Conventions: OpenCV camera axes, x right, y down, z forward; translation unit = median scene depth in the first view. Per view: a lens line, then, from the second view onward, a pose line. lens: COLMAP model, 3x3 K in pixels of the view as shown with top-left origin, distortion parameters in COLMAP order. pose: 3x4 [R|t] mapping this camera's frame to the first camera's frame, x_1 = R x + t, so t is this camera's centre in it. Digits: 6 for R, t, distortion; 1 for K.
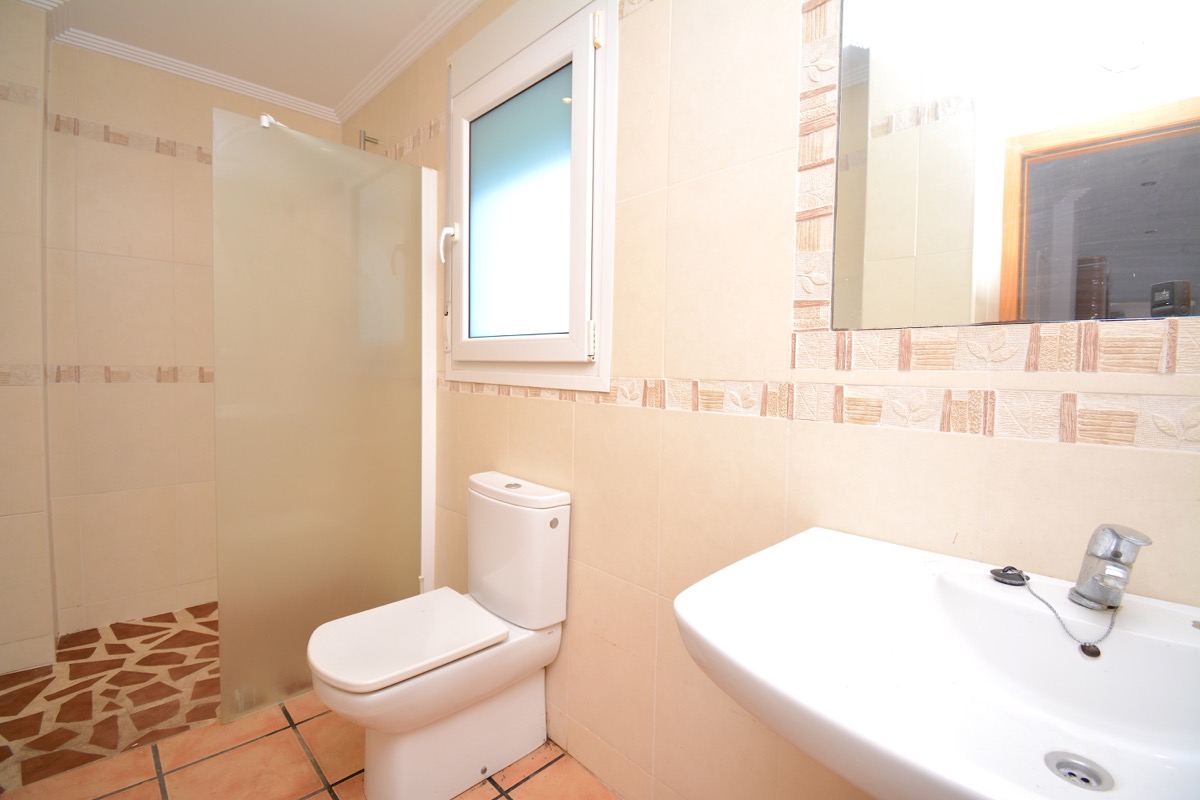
lens RADIAL K [[523.7, 0, 599.0], [0, 523.7, 392.4], [0, 0, 1]] dist [0.020307, -0.025682]
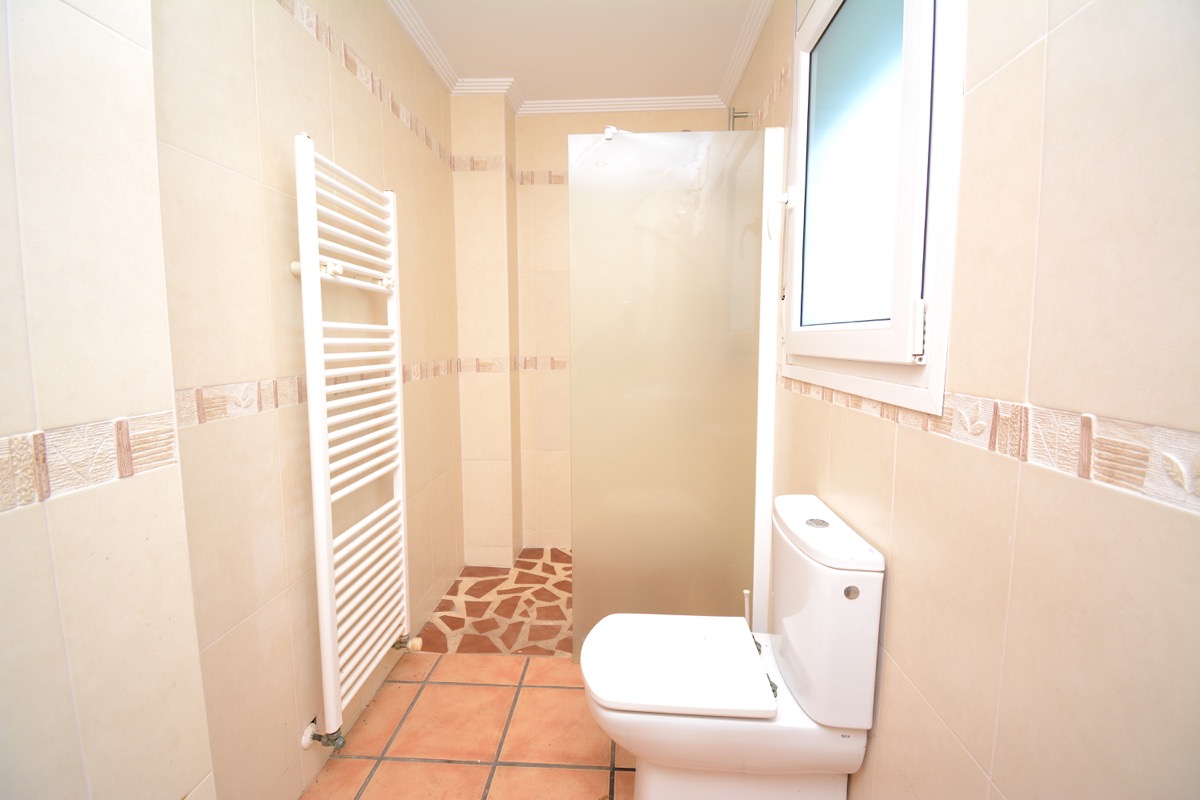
lens RADIAL K [[523.7, 0, 599.0], [0, 523.7, 392.4], [0, 0, 1]] dist [0.020307, -0.025682]
pose [[0.673142, 0.052785, -0.737627, 0.177444], [-0.018820, 0.998349, 0.054268, -0.047281], [0.739274, -0.022648, 0.673024, 0.256532]]
